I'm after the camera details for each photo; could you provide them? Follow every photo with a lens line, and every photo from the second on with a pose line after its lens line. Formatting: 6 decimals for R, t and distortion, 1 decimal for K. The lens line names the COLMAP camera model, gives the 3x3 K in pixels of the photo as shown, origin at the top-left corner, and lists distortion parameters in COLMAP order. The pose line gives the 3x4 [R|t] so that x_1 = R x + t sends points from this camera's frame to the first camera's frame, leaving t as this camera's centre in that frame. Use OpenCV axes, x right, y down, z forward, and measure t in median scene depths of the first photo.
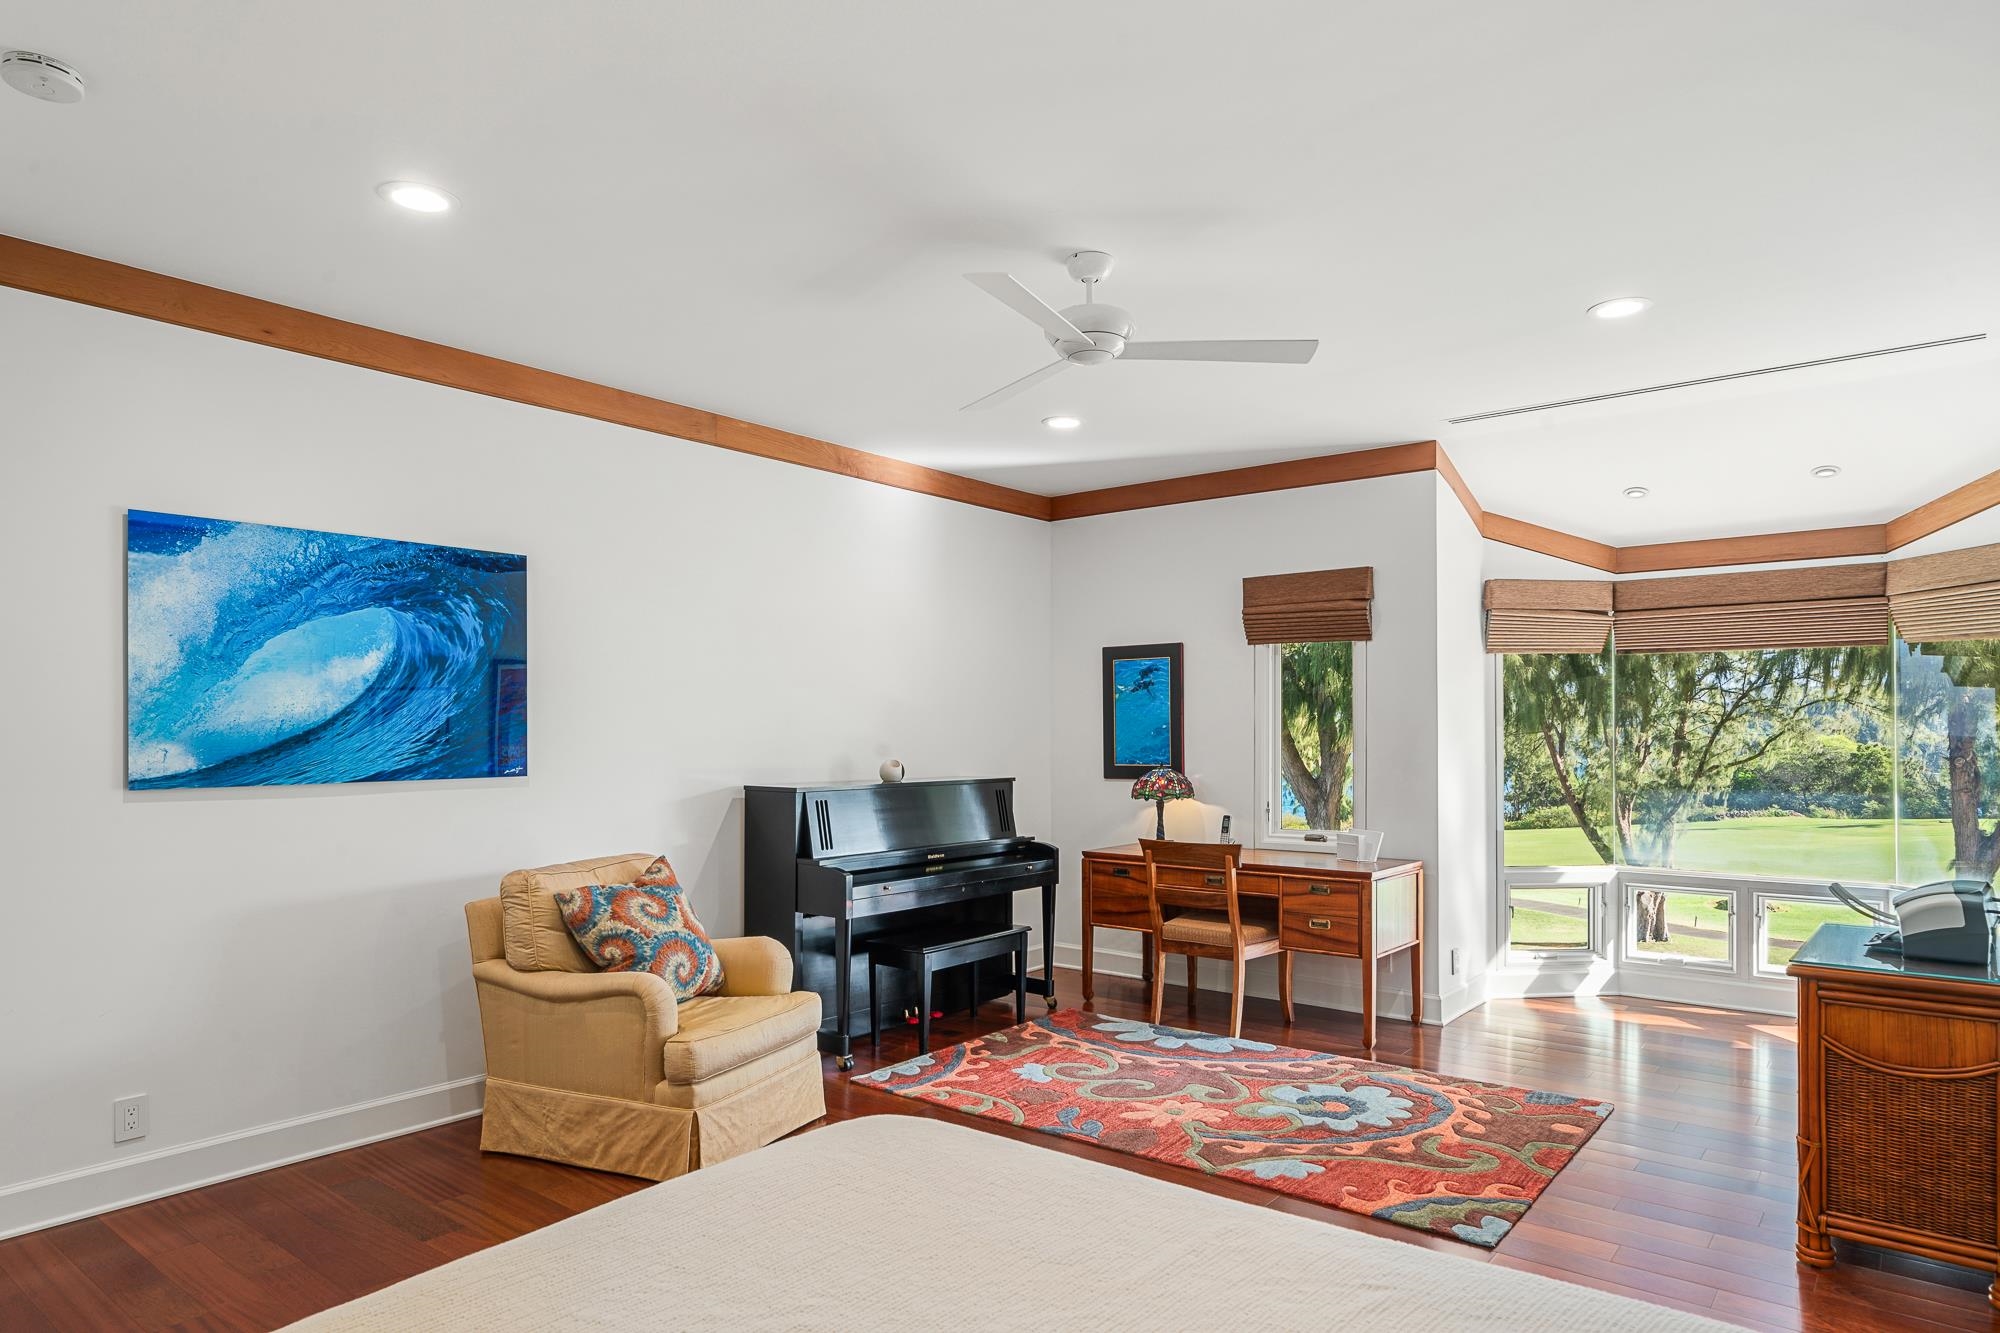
lens RADIAL K [[1183.7, 0, 999.8], [0, 1183.7, 733.9], [0, 0, 1]] dist [0.002591, 0.000601]
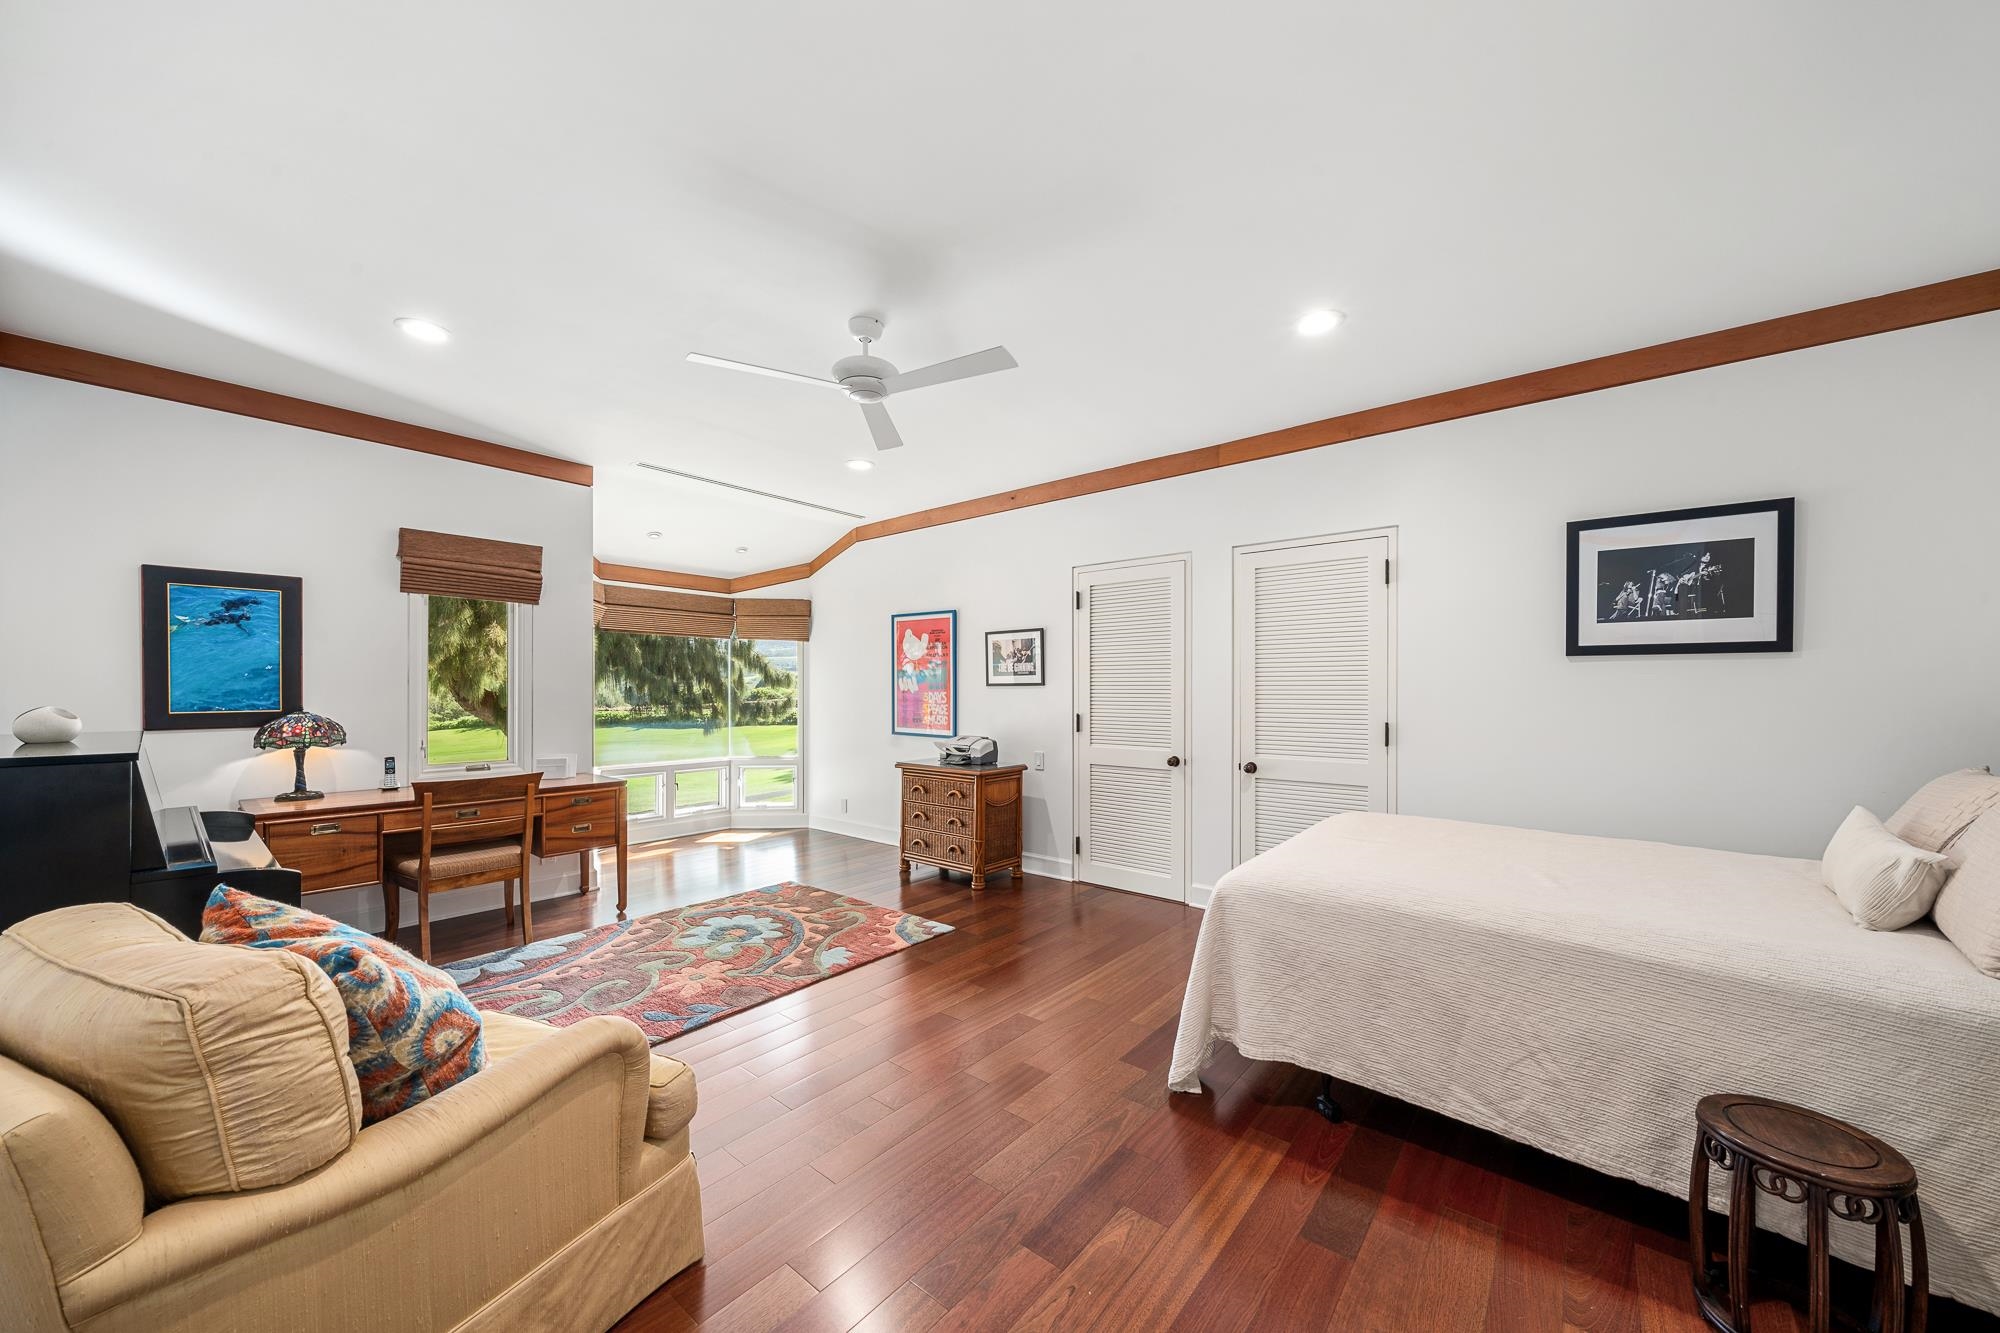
lens RADIAL K [[723.3, 0, 999.2], [0, 723.3, 690.8], [0, 0, 1]] dist [-0.000435, -0.000063]
pose [[0.009167, -0.000230, 0.999958, -0.487230], [-0.001792, 0.999998, 0.000246, 0.012372], [-0.999956, -0.001794, 0.009166, 0.534998]]
